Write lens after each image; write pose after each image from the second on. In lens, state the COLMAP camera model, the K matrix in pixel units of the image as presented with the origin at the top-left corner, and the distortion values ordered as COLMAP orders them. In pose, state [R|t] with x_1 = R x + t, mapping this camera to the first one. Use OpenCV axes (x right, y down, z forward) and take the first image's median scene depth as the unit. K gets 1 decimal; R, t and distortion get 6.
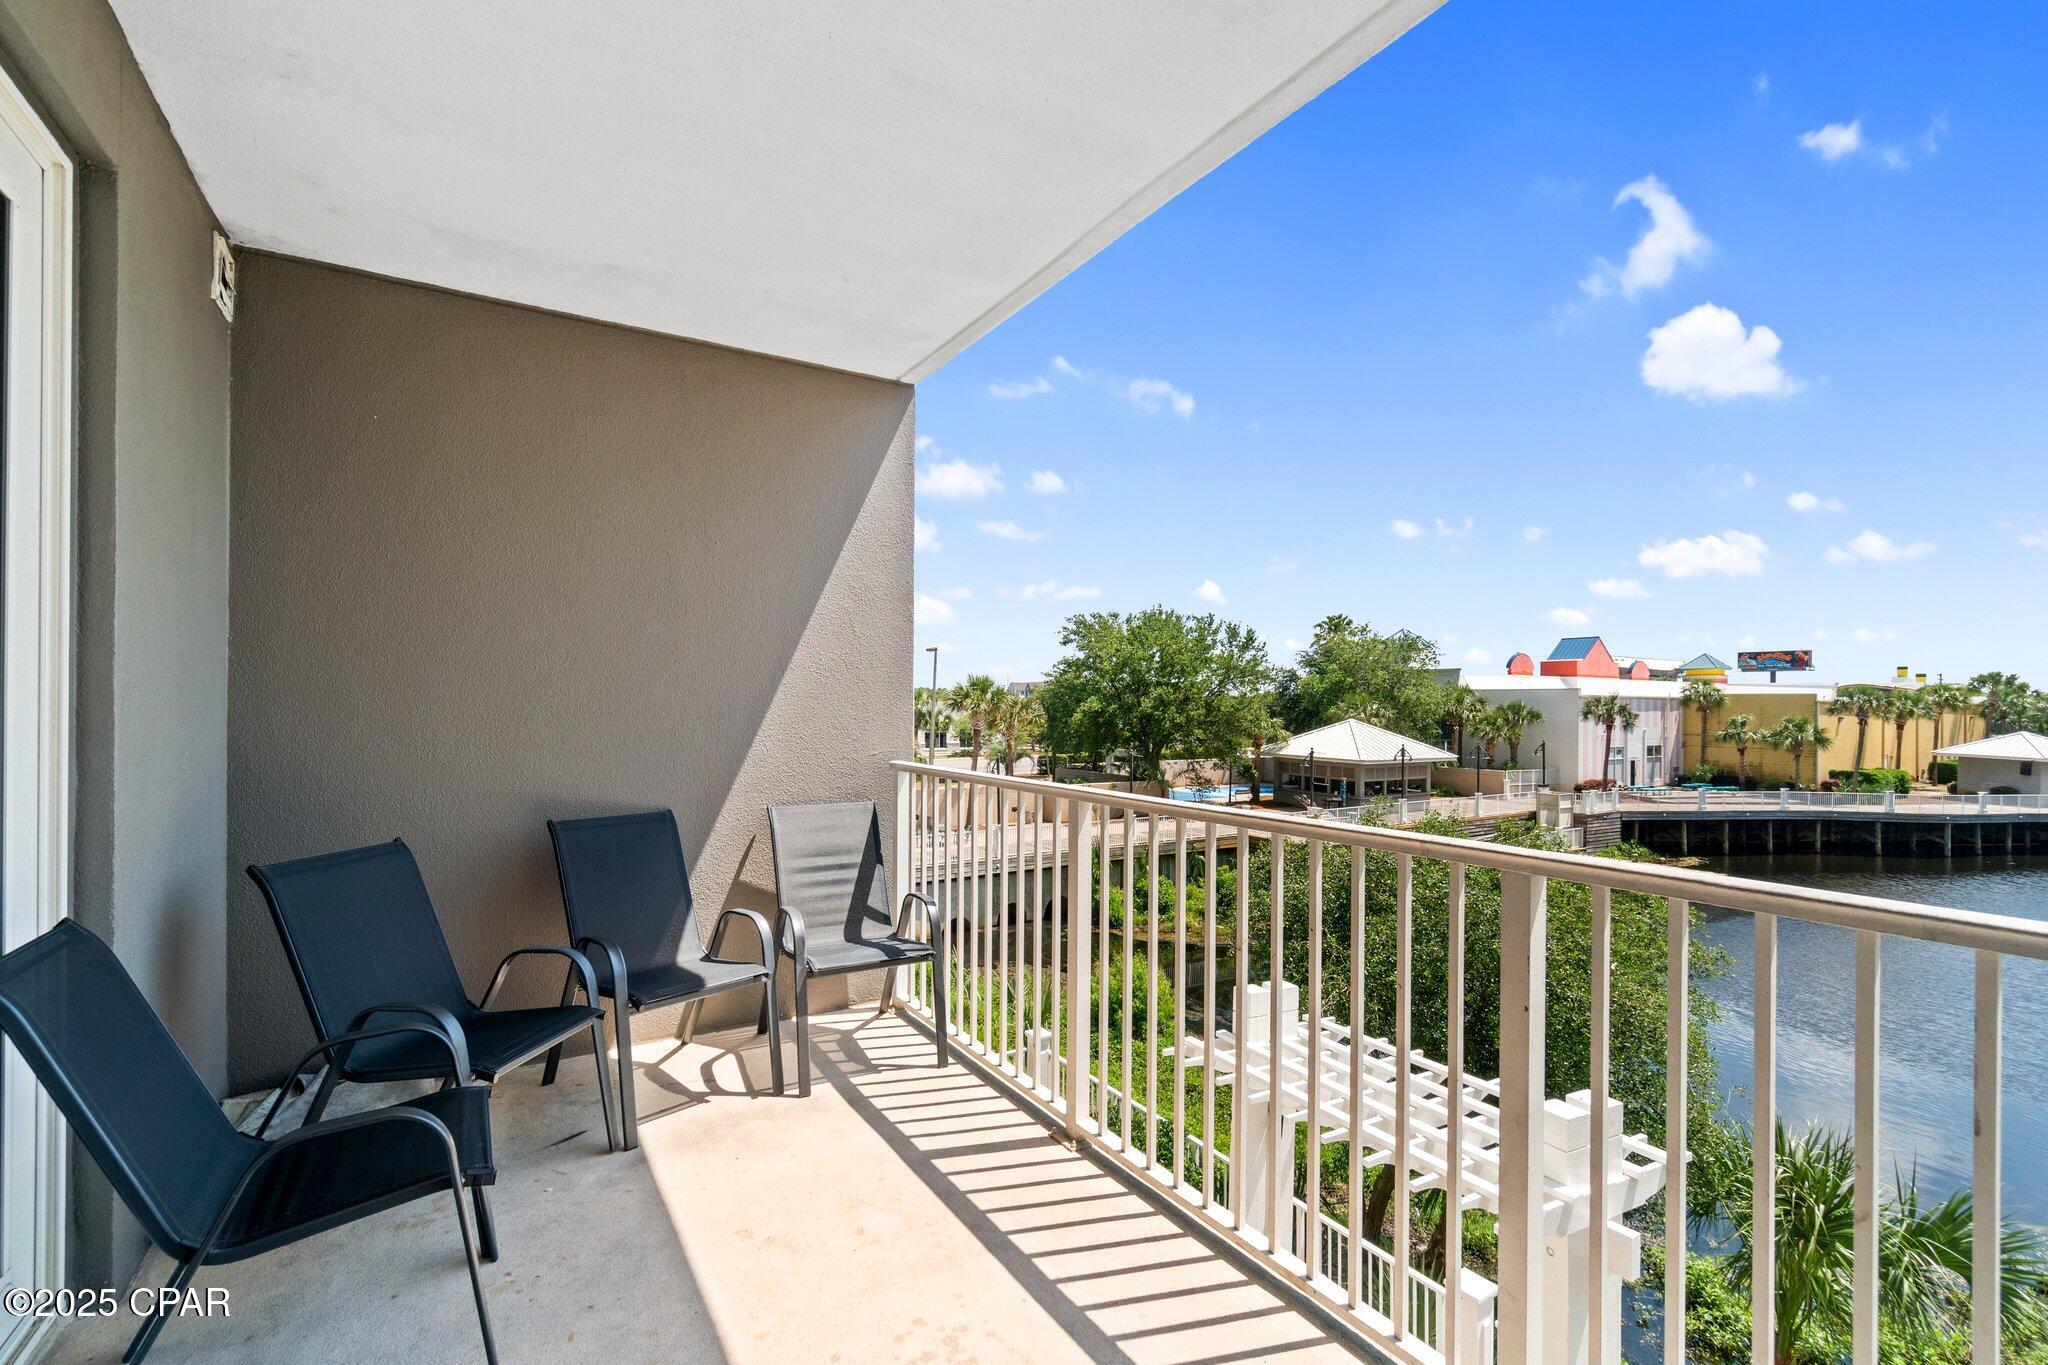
lens RADIAL K [[891.2, 0, 1016.3], [0, 891.2, 701.4], [0, 0, 1]] dist [-0.002470, -0.000329]
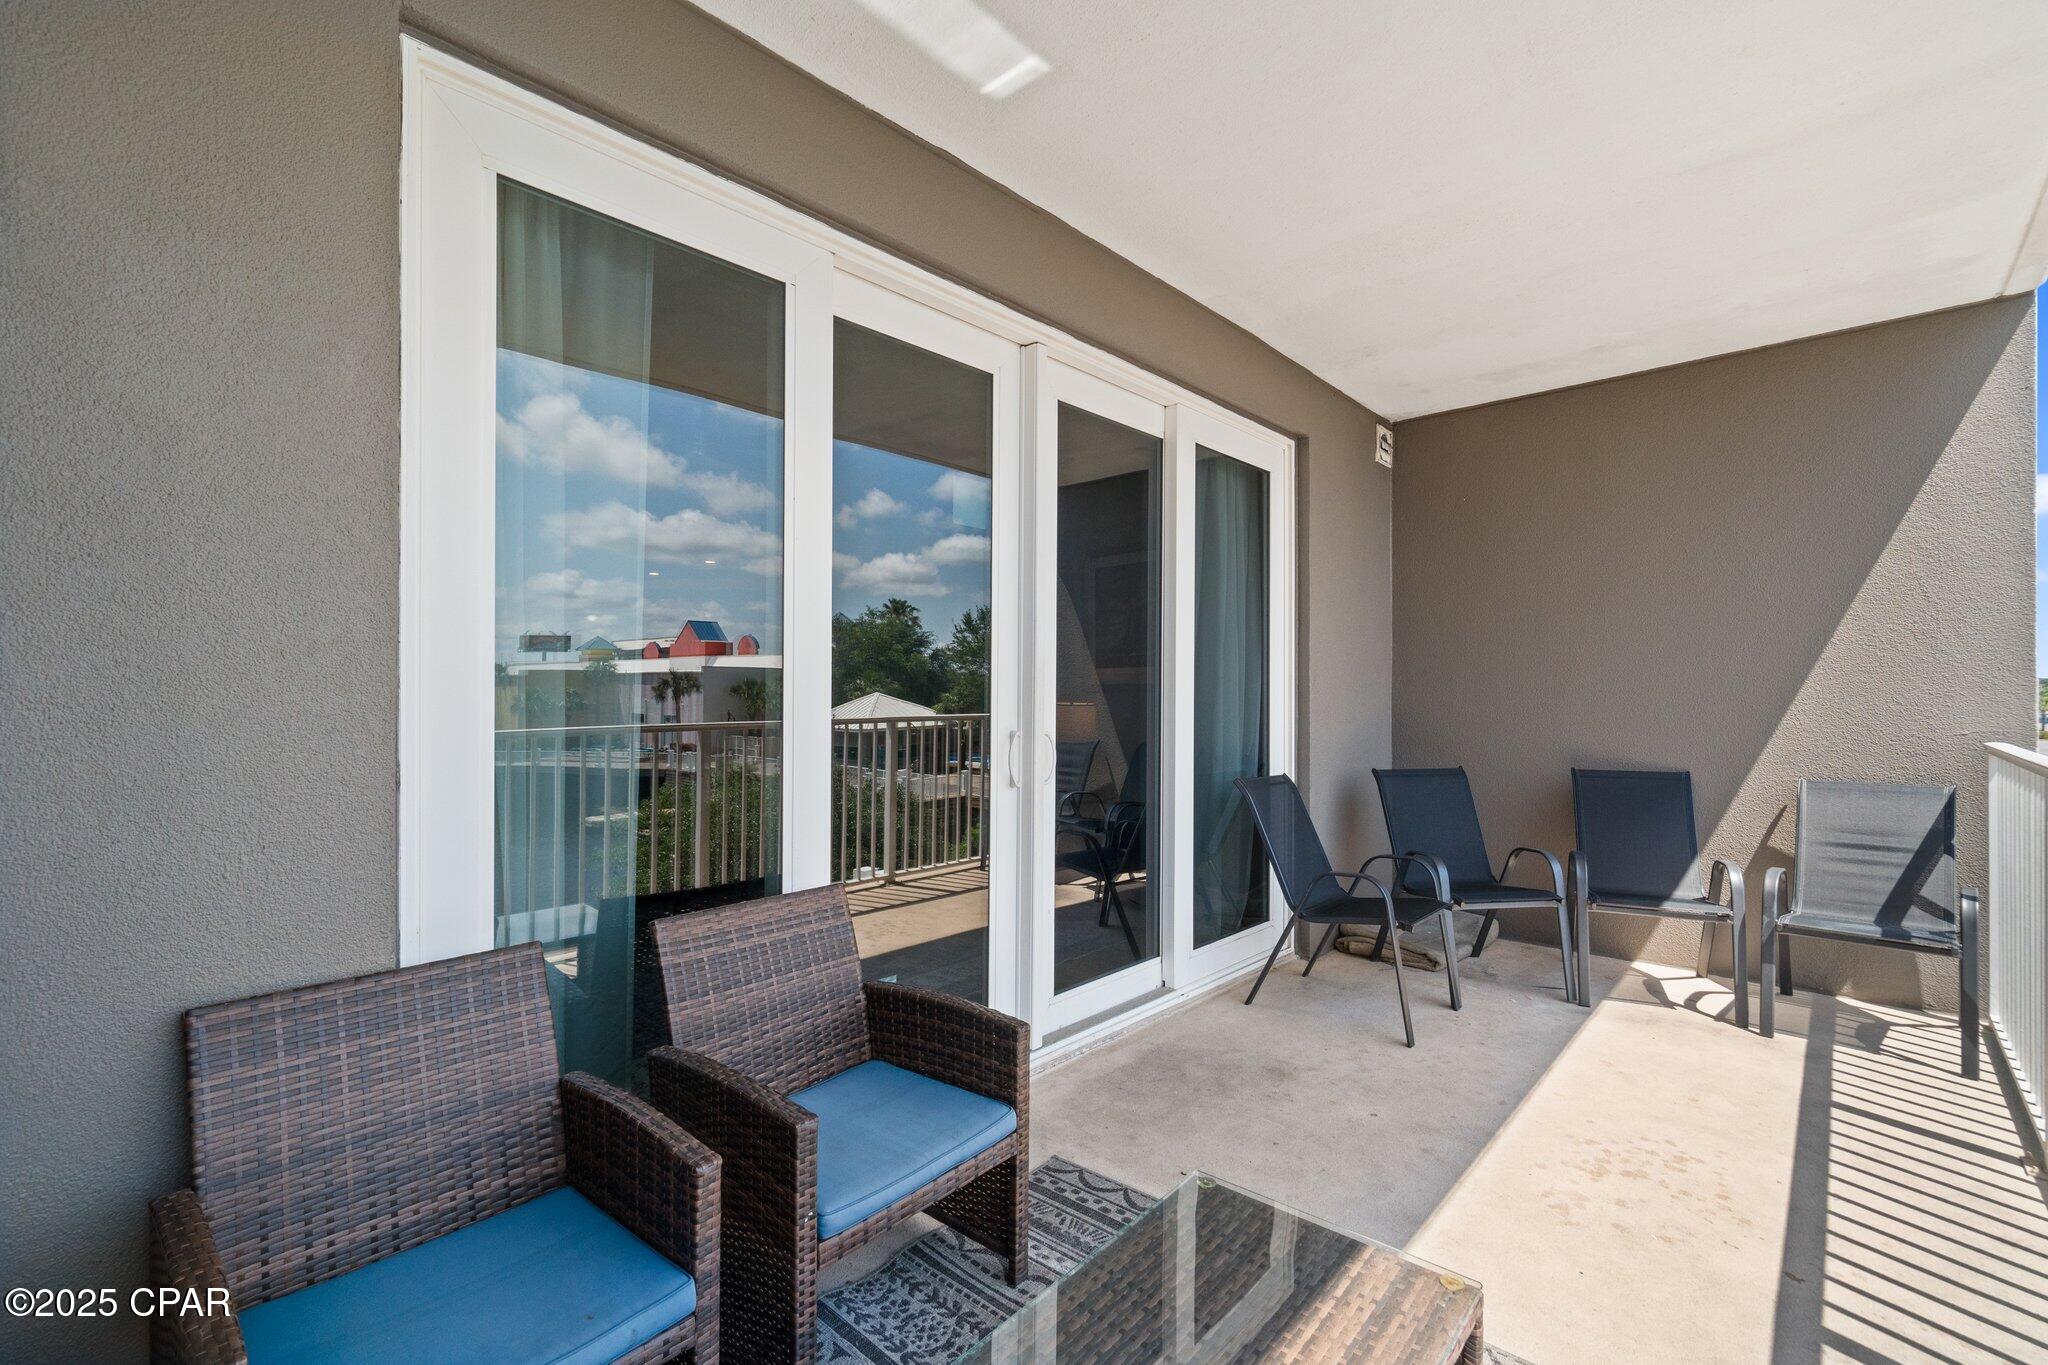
lens RADIAL K [[891.2, 0, 1016.3], [0, 891.2, 701.4], [0, 0, 1]] dist [-0.002470, -0.000329]
pose [[0.268918, 0.002103, -0.963161, 0.563237], [0.006109, 0.999974, 0.003889, 0.022923], [0.963144, -0.006930, 0.268898, -0.175110]]
